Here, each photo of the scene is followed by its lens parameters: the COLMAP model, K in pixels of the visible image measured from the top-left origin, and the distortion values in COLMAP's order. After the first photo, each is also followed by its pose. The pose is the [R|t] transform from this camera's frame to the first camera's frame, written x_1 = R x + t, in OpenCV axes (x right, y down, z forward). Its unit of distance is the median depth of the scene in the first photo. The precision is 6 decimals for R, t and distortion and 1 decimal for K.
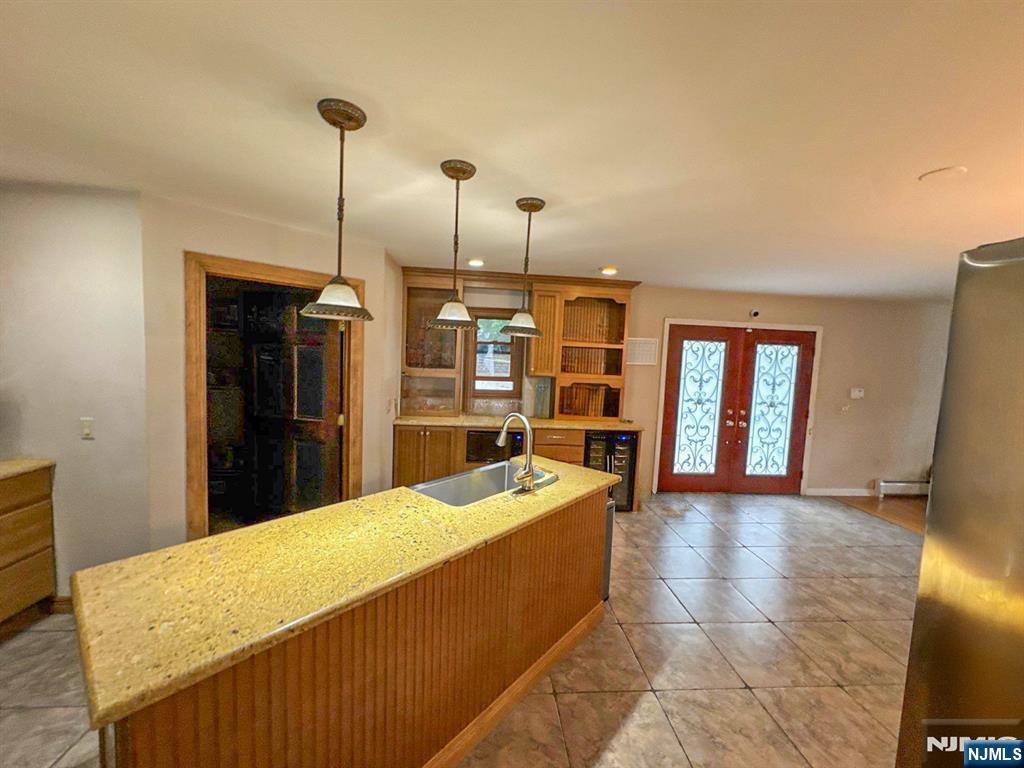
lens RADIAL K [[410.1, 0, 512.0], [0, 410.1, 384.0], [0, 0, 1]] dist [-0.000861, 0.000434]
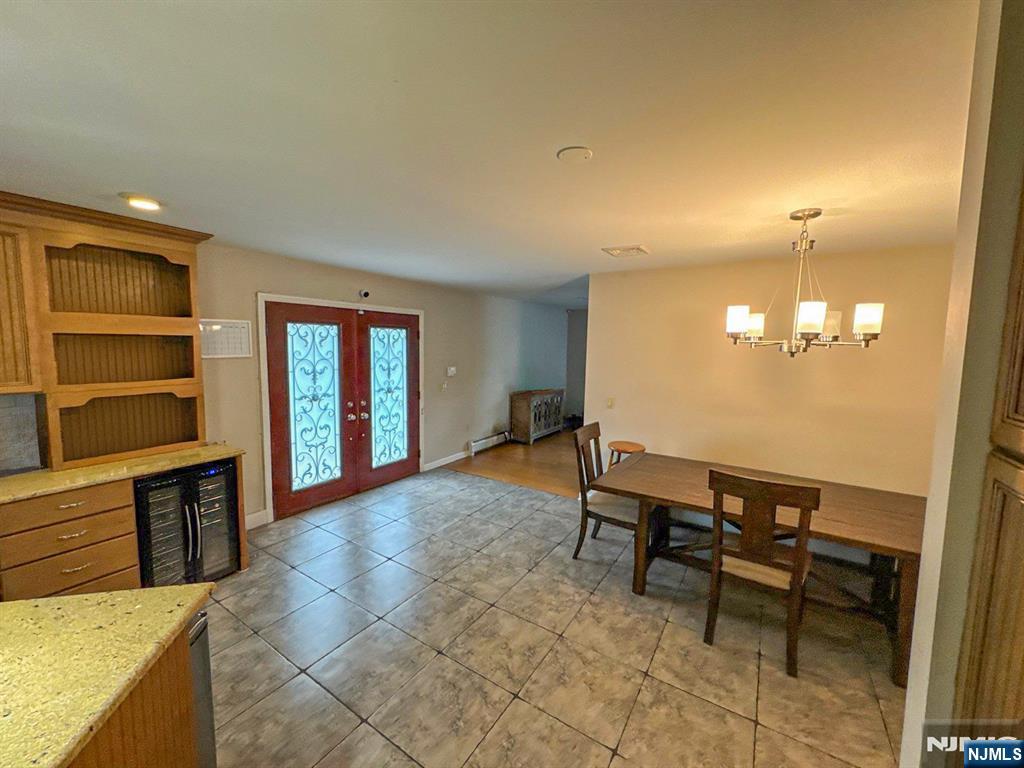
lens RADIAL K [[410.1, 0, 512.0], [0, 410.1, 384.0], [0, 0, 1]] dist [-0.000861, 0.000434]
pose [[0.610776, -0.109789, 0.784155, 0.055003], [0.069895, 0.993950, 0.084721, -0.026698], [-0.788713, 0.003063, 0.614754, 0.179271]]
